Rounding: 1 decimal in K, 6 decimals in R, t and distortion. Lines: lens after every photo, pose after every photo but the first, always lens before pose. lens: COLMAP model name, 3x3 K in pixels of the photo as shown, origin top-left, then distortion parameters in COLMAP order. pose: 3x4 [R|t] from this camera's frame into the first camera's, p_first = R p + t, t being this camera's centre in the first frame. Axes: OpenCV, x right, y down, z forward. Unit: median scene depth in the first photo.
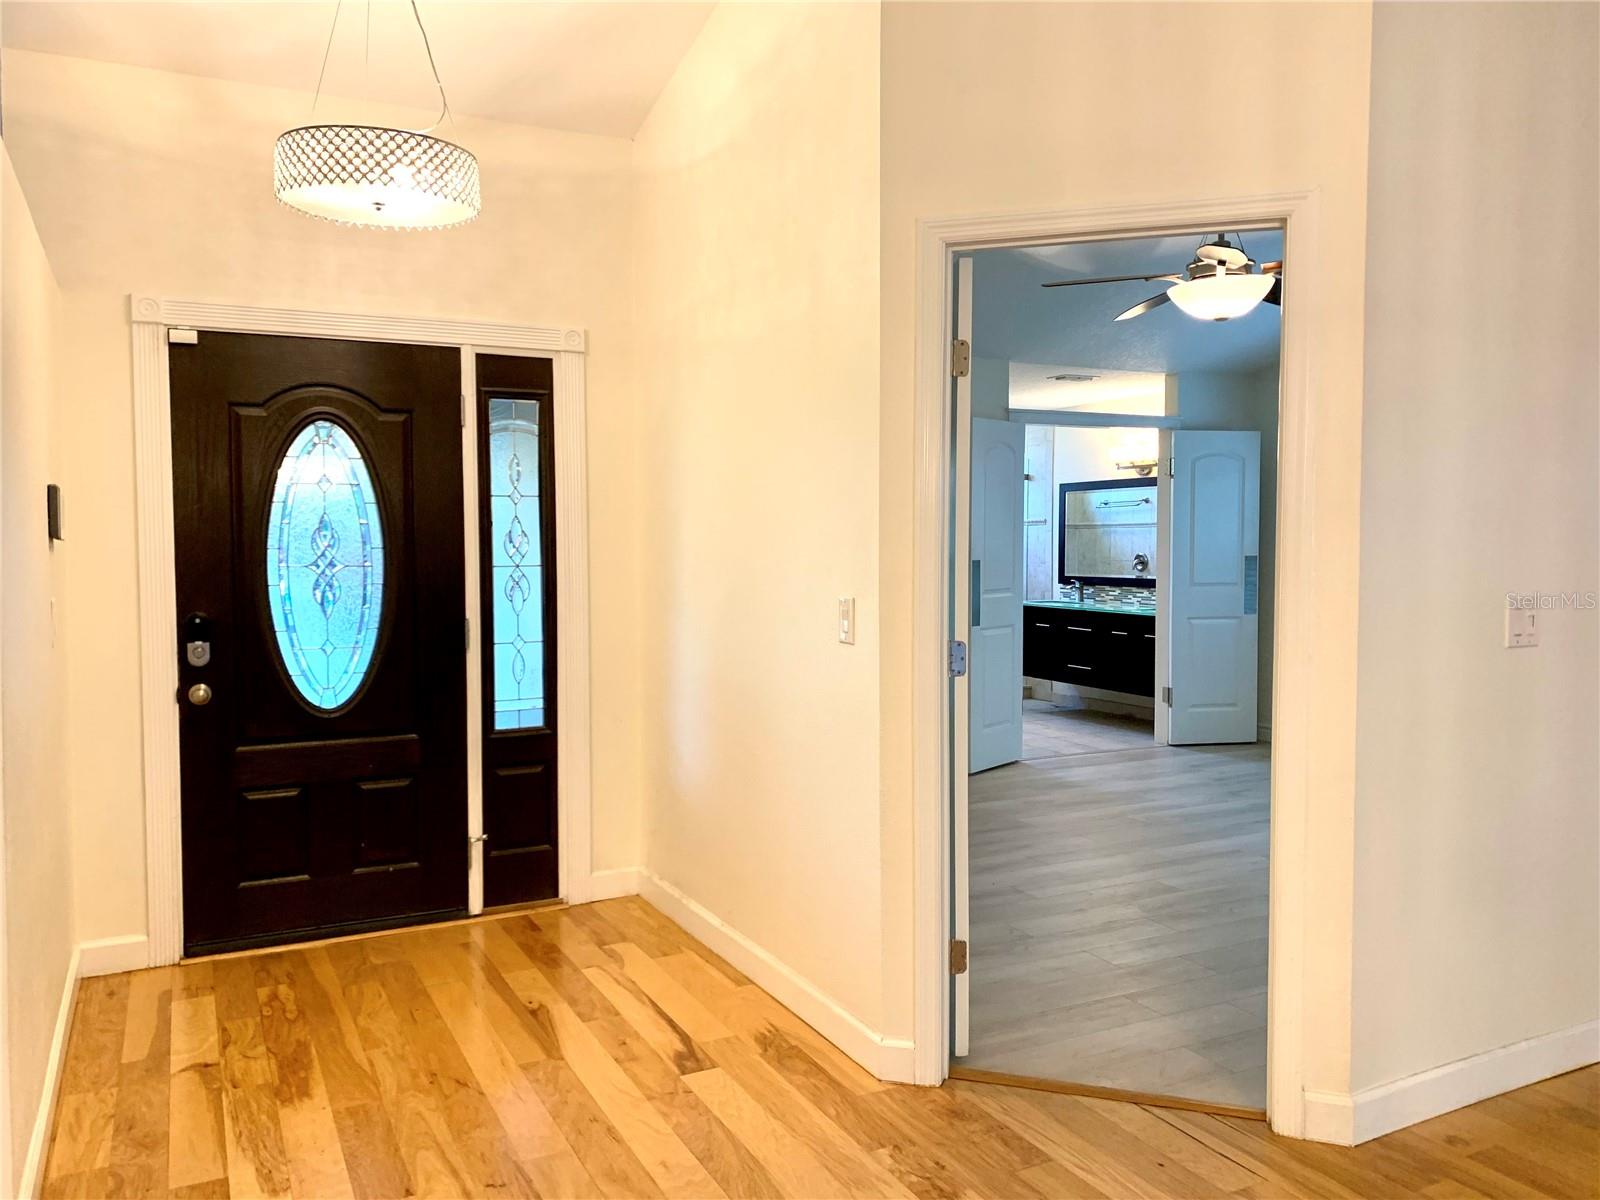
lens RADIAL K [[1229.5, 0, 748.8], [0, 1229.5, 598.9], [0, 0, 1]] dist [0.032101, -0.040080]
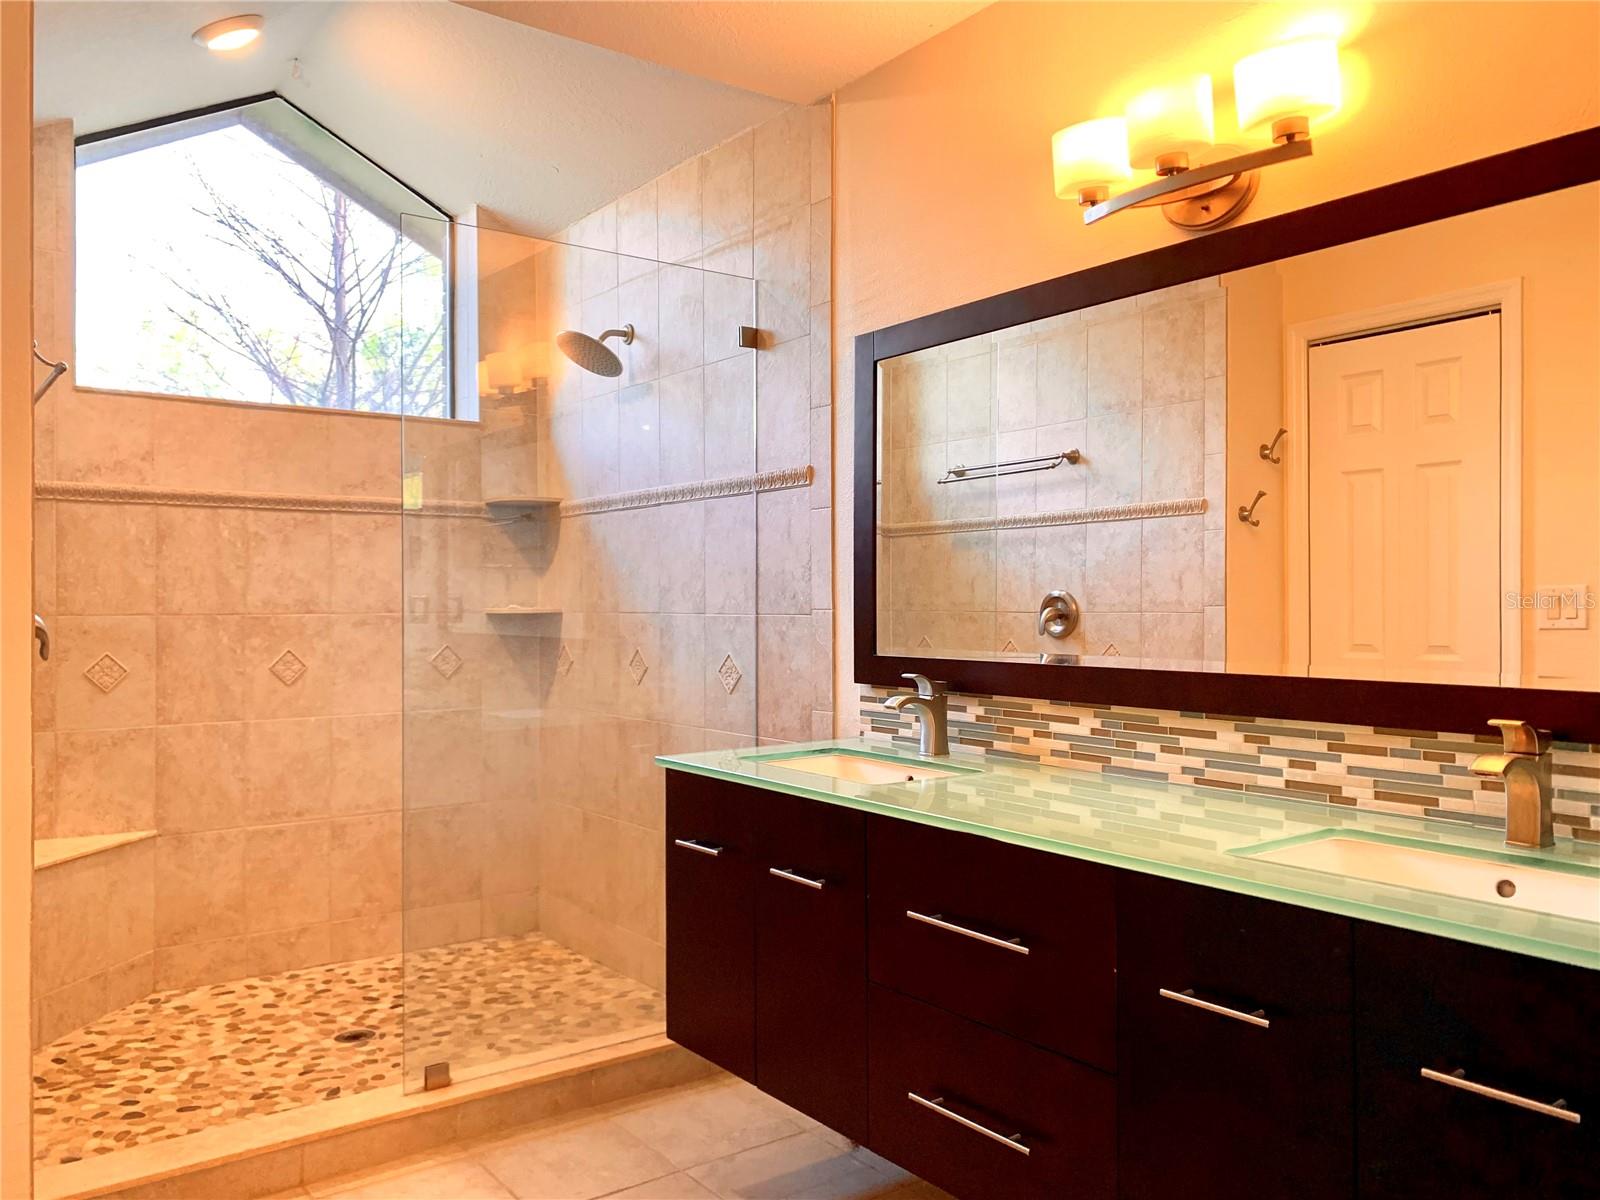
lens RADIAL K [[1229.5, 0, 798.9], [0, 1229.5, 600.2], [0, 0, 1]] dist [0.032101, -0.040080]
pose [[0.978086, 0.005993, 0.208113, 0.184837], [0.004812, 0.998668, -0.051372, -0.017577], [-0.208143, 0.051248, 0.976755, 0.745981]]
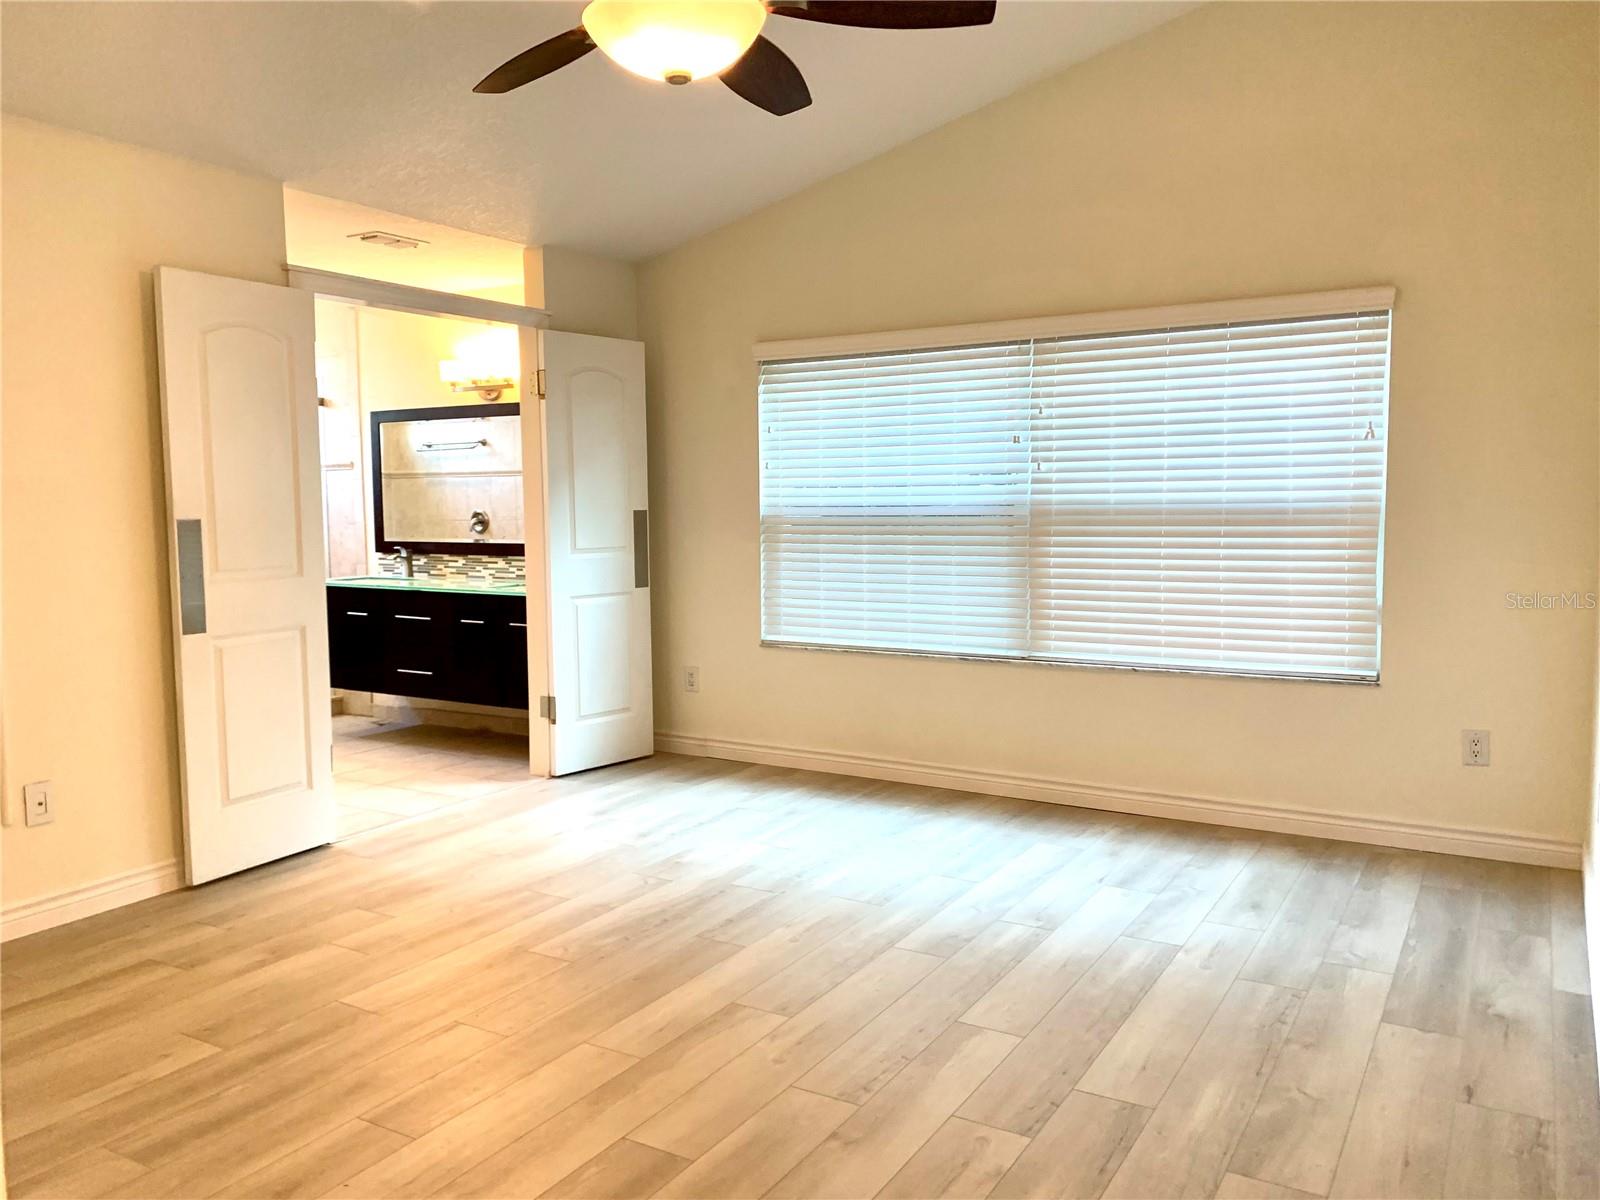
lens RADIAL K [[1229.5, 0, 798.6], [0, 1229.5, 604.0], [0, 0, 1]] dist [0.032101, -0.040080]
pose [[0.829765, -0.050346, 0.555838, 0.058343], [0.031629, 0.998564, 0.043230, -0.005992], [-0.557216, -0.018290, 0.830166, 0.280225]]
